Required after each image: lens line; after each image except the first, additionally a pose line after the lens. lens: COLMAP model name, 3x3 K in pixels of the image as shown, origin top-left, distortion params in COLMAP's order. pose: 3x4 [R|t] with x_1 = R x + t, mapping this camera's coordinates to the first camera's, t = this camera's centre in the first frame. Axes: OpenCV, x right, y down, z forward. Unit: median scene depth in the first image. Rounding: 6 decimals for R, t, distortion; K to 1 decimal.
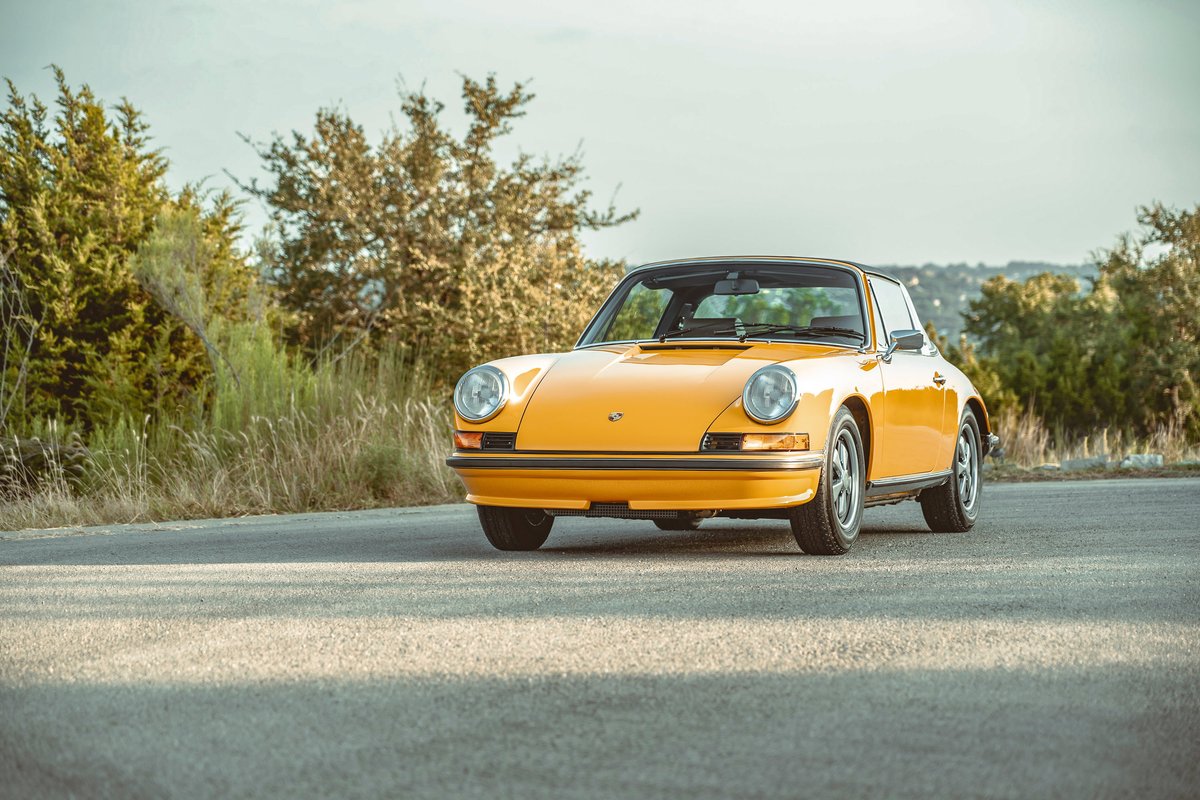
lens RADIAL K [[3676.5, 0, 600.0], [0, 3676.5, 400.0], [0, 0, 1]] dist [0.082260, 2.413553]
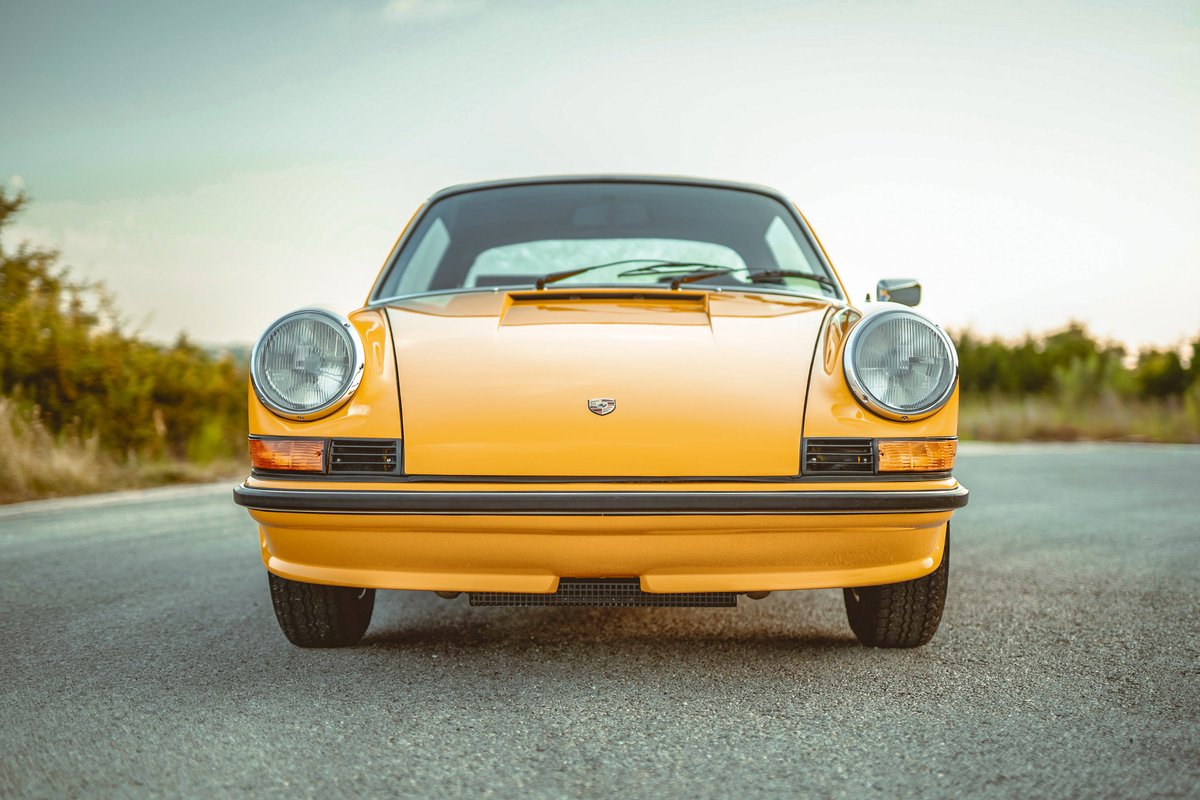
lens RADIAL K [[1739.9, 0, 600.0], [0, 1739.9, 400.0], [0, 0, 1]] dist [0.003089, 0.051002]
pose [[0.947648, 0.001451, 0.319313, -0.061880], [0.000597, 0.999980, -0.006315, 0.004431], [-0.319315, 0.006175, 0.947628, 0.661299]]
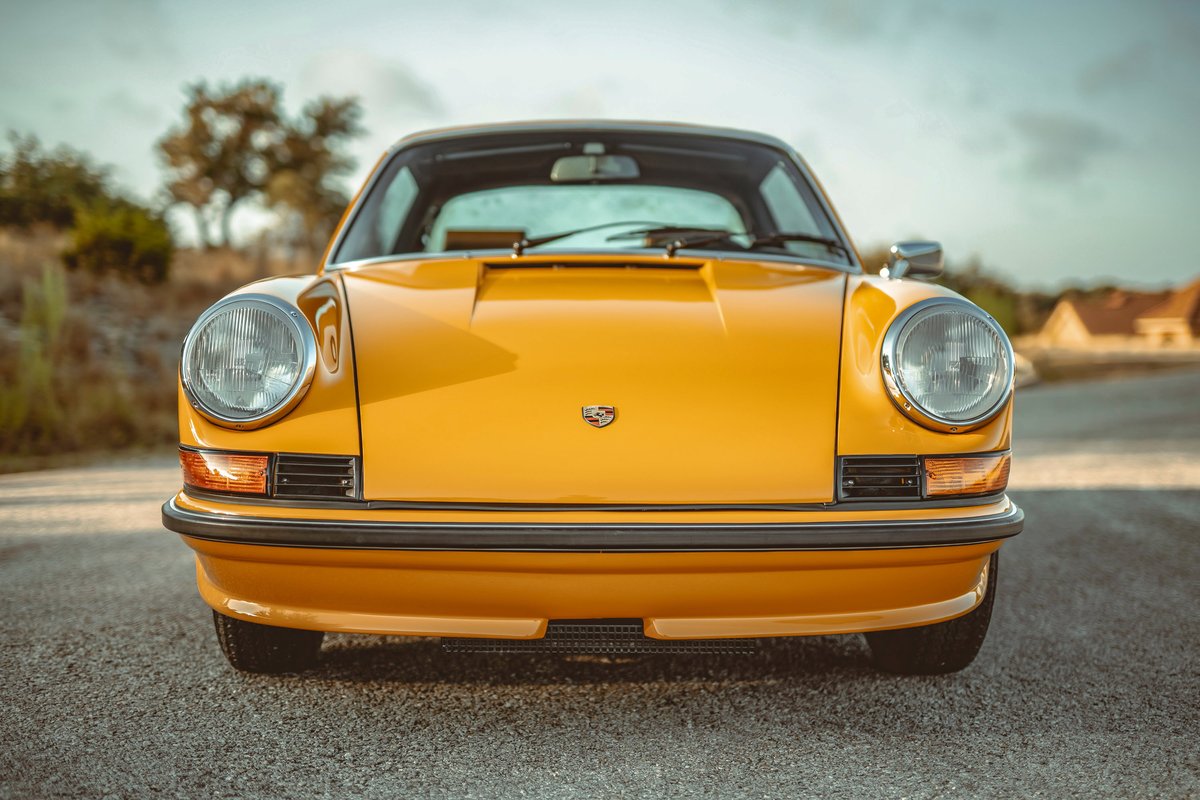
lens RADIAL K [[1686.6, 0, 600.0], [0, 1686.6, 400.0], [0, 0, 1]] dist [-0.001936, -0.012139]
pose [[0.939652, -0.012412, 0.341906, -0.053363], [-0.003260, 0.998971, 0.045225, -0.005217], [-0.342116, -0.043611, 0.938645, 0.698117]]
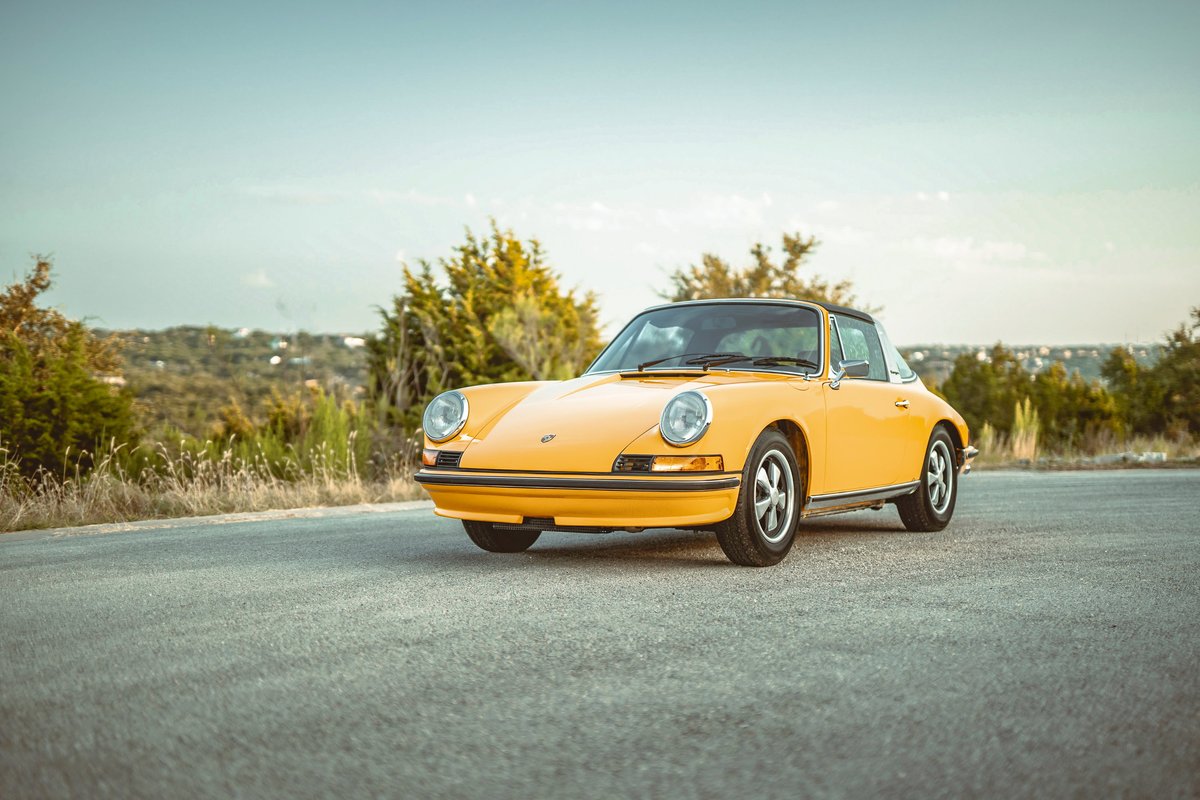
lens RADIAL K [[1686.6, 0, 600.0], [0, 1686.6, 400.0], [0, 0, 1]] dist [-0.001936, -0.012139]
pose [[0.979455, 0.001292, -0.201659, 0.102239], [-0.002435, 0.999982, -0.005423, -0.003441], [0.201649, 0.005802, 0.979441, 0.441038]]
